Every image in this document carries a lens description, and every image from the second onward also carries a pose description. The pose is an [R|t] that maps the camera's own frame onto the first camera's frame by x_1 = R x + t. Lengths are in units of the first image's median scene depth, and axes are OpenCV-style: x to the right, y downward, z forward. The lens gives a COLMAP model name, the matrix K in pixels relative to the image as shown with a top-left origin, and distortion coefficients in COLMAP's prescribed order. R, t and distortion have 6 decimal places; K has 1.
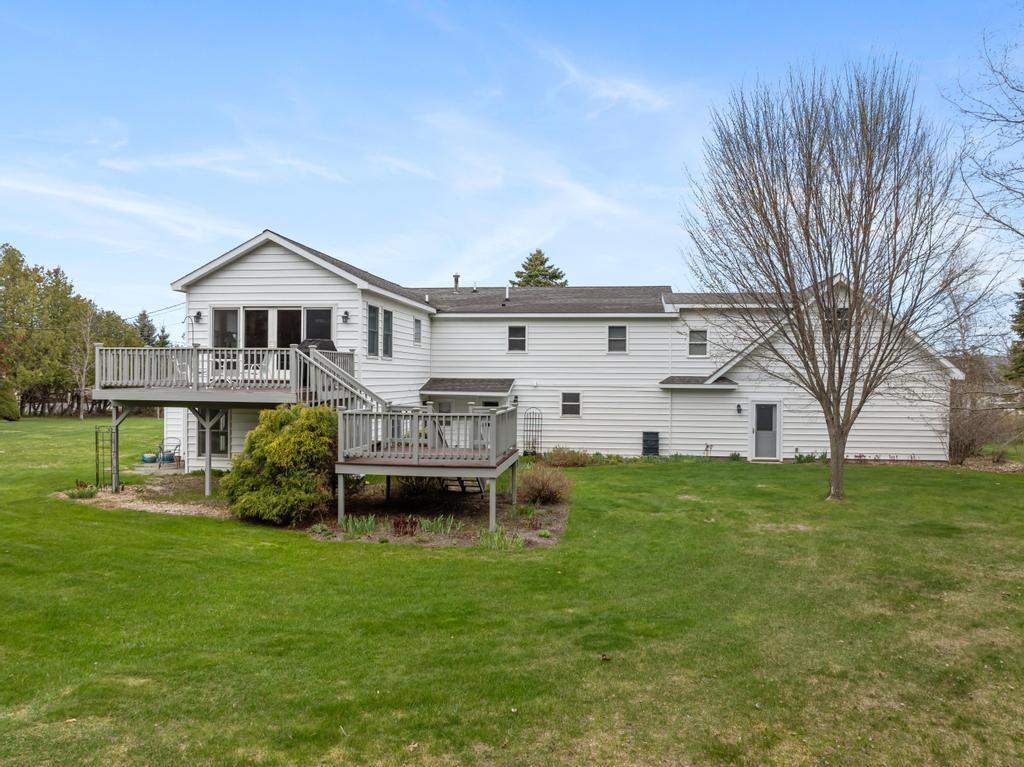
lens RADIAL K [[717.0, 0, 512.0], [0, 717.0, 383.5], [0, 0, 1]] dist [-0.047852, -0.000063]
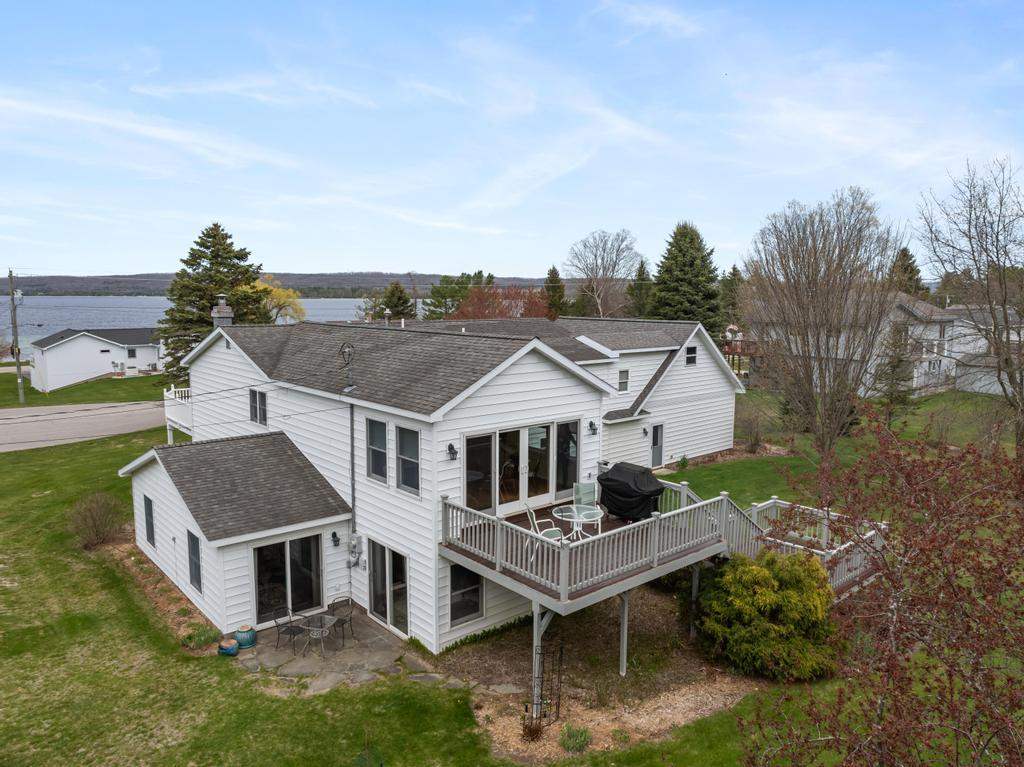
lens RADIAL K [[717.0, 0, 512.0], [0, 717.0, 383.5], [0, 0, 1]] dist [-0.047852, -0.000063]
pose [[0.649094, -0.100064, 0.754098, -0.765107], [0.007764, 0.992131, 0.124966, -0.205678], [-0.760669, -0.075260, 0.644763, 0.381749]]
